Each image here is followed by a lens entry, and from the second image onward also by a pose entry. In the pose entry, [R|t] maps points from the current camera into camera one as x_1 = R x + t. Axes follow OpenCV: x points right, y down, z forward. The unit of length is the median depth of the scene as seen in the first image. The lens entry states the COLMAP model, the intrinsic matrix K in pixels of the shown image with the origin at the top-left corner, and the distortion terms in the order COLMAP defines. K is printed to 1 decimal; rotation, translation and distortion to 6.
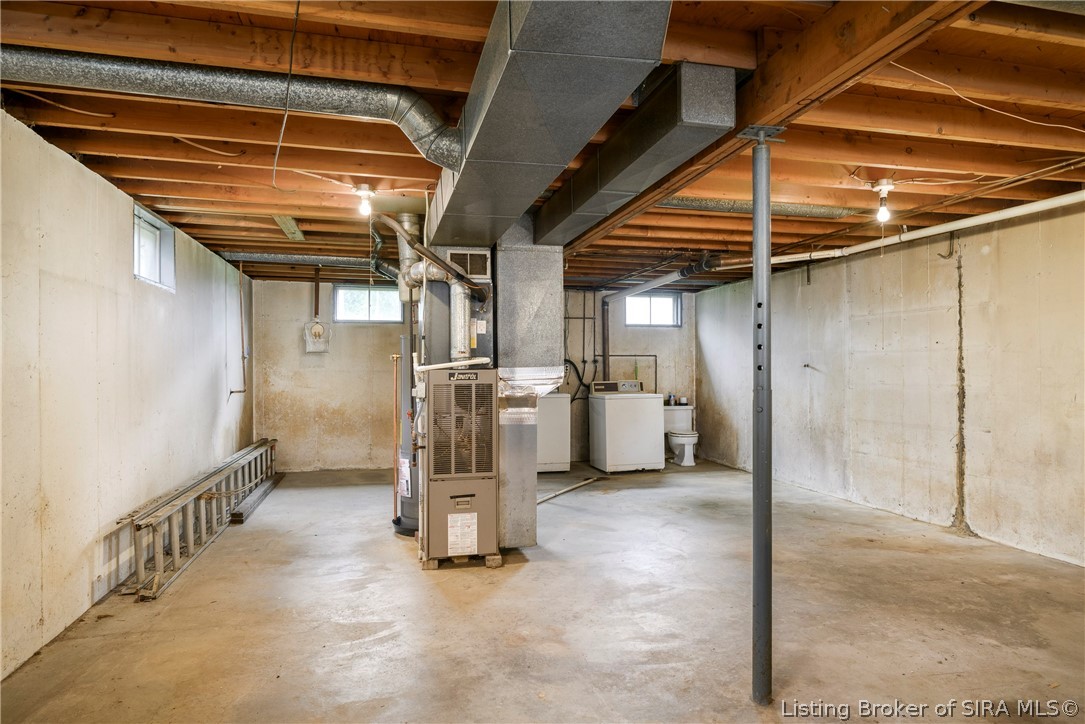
lens RADIAL K [[647.4, 0, 542.5], [0, 647.4, 362.0], [0, 0, 1]] dist [-0.000322, -0.000373]
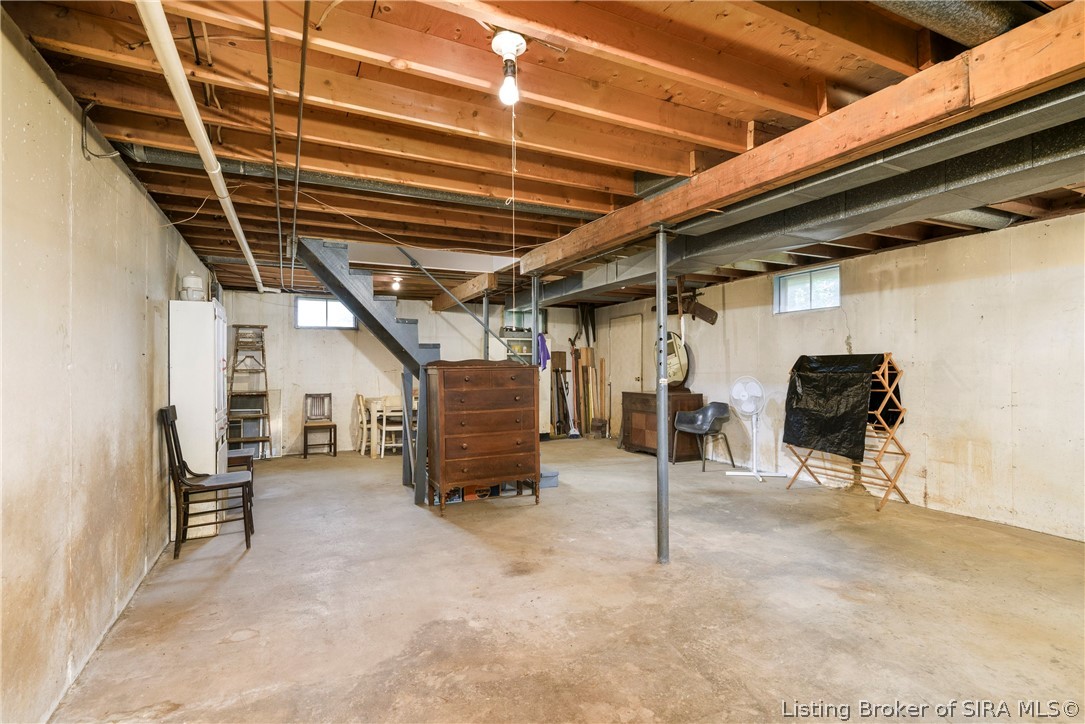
lens RADIAL K [[521.5, 0, 546.9], [0, 521.5, 366.5], [0, 0, 1]] dist [0.001395, 0.000462]
pose [[-0.976342, 0.003310, -0.216206, 0.720222], [0.005929, 0.999917, -0.011462, 0.024215], [0.216150, -0.012473, -0.976280, 1.760876]]
